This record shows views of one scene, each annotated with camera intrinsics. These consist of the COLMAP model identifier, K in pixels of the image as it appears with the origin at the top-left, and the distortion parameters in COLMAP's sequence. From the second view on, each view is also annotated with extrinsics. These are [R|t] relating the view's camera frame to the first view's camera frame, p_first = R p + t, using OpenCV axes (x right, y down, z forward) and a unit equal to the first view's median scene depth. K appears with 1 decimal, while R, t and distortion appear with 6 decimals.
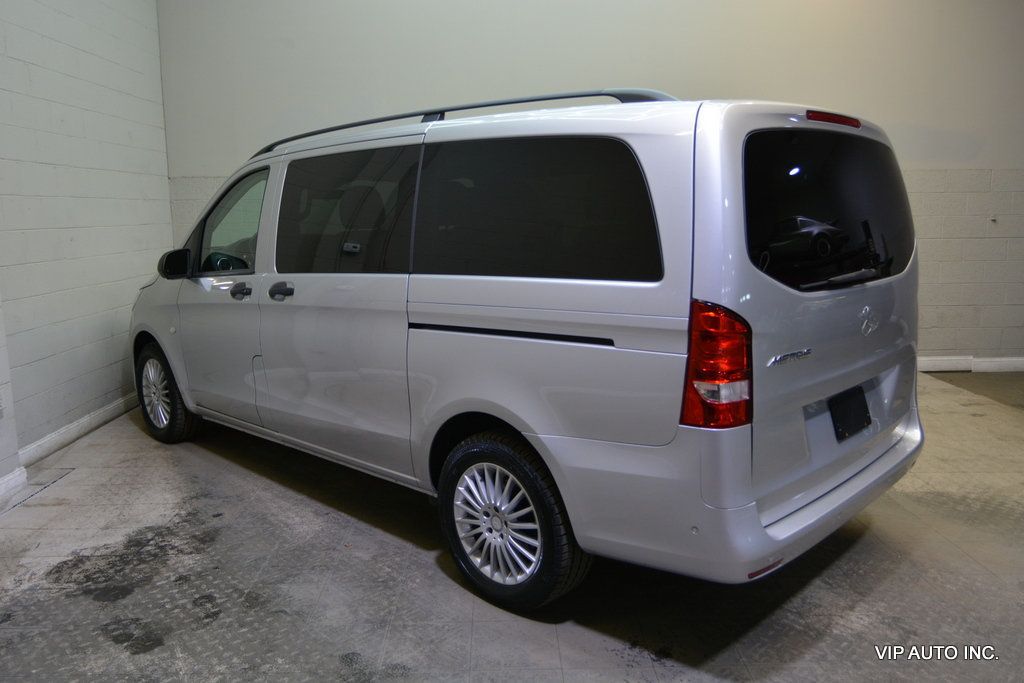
lens RADIAL K [[783.2, 0, 509.3], [0, 783.2, 339.1], [0, 0, 1]] dist [-0.016418, 0.015086]
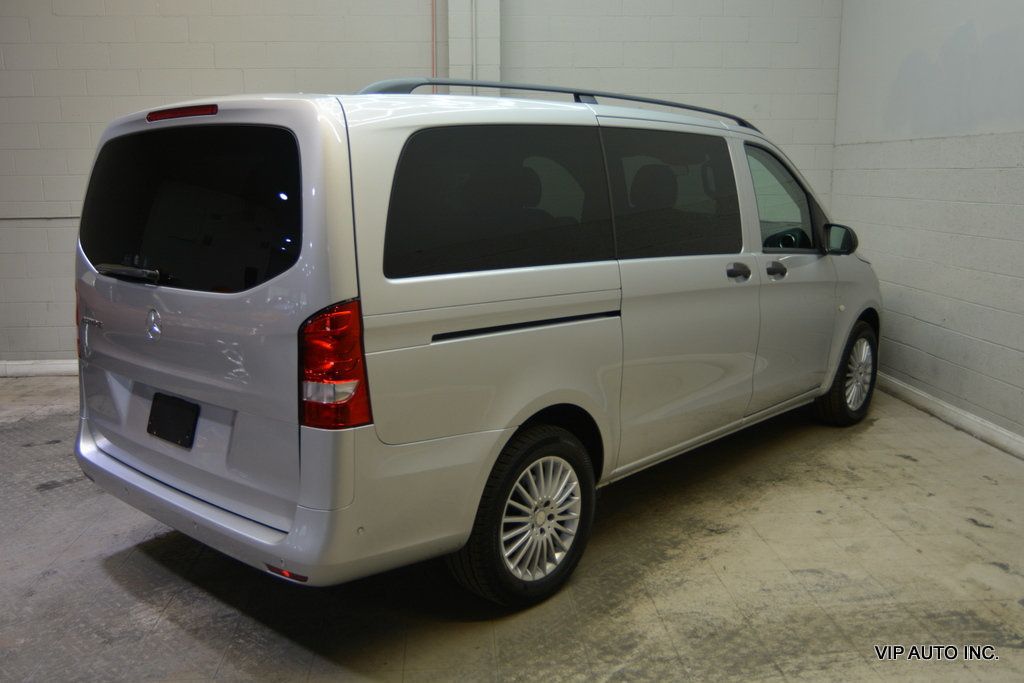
lens RADIAL K [[873.1, 0, 507.6], [0, 873.1, 341.2], [0, 0, 1]] dist [-0.020499, 0.009331]
pose [[0.044906, 0.192528, -0.980263, 1.383498], [-0.162213, 0.969636, 0.183010, -0.244566], [0.985733, 0.150794, 0.074773, 1.222239]]
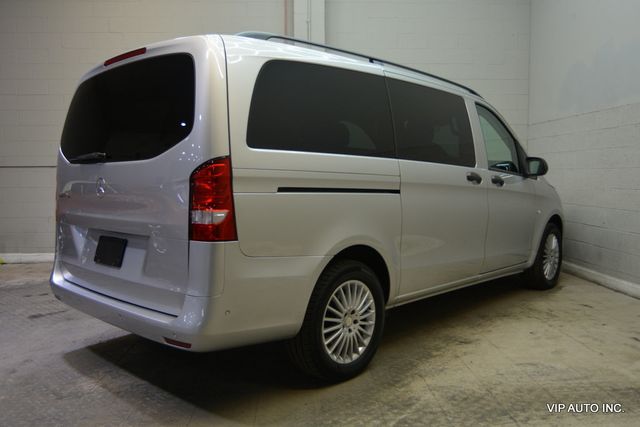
lens RADIAL K [[519.5, 0, 317.6], [0, 519.5, 212.7], [0, 0, 1]] dist [-0.011566, 0.001954]
pose [[0.020558, 0.080043, -0.996579, 1.322745], [-0.163815, 0.983588, 0.075620, -0.108852], [0.986277, 0.161700, 0.033333, 1.252410]]
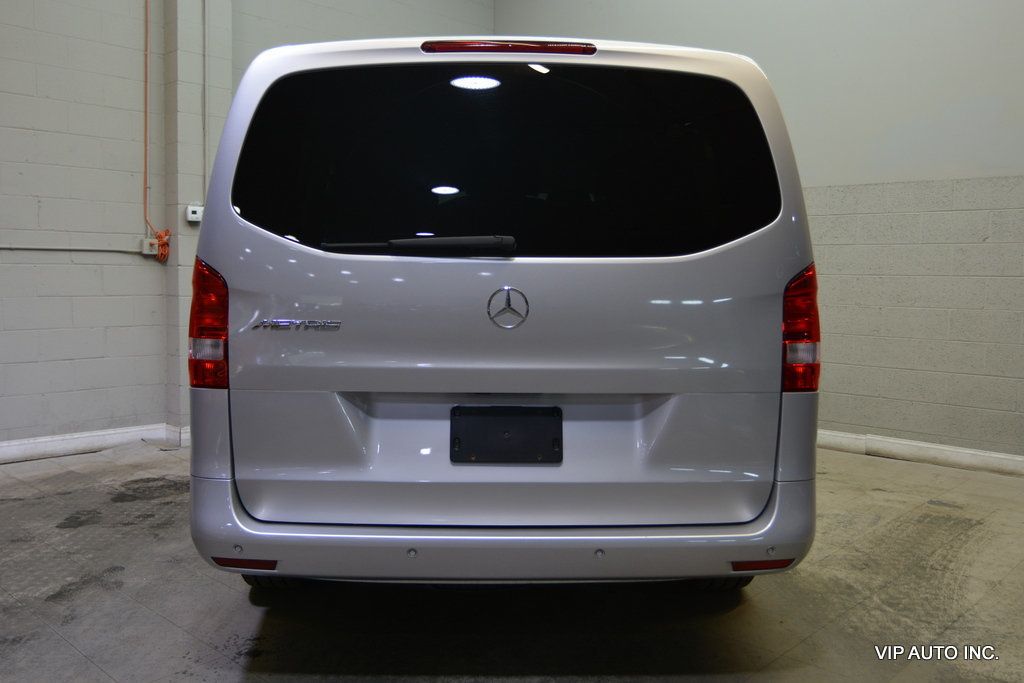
lens RADIAL K [[873.1, 0, 507.6], [0, 873.1, 341.2], [0, 0, 1]] dist [-0.020499, 0.009331]
pose [[0.712517, 0.071486, -0.698004, 0.937674], [-0.136134, 0.989978, -0.037577, 0.035091], [0.688322, 0.121796, 0.715107, 0.373066]]
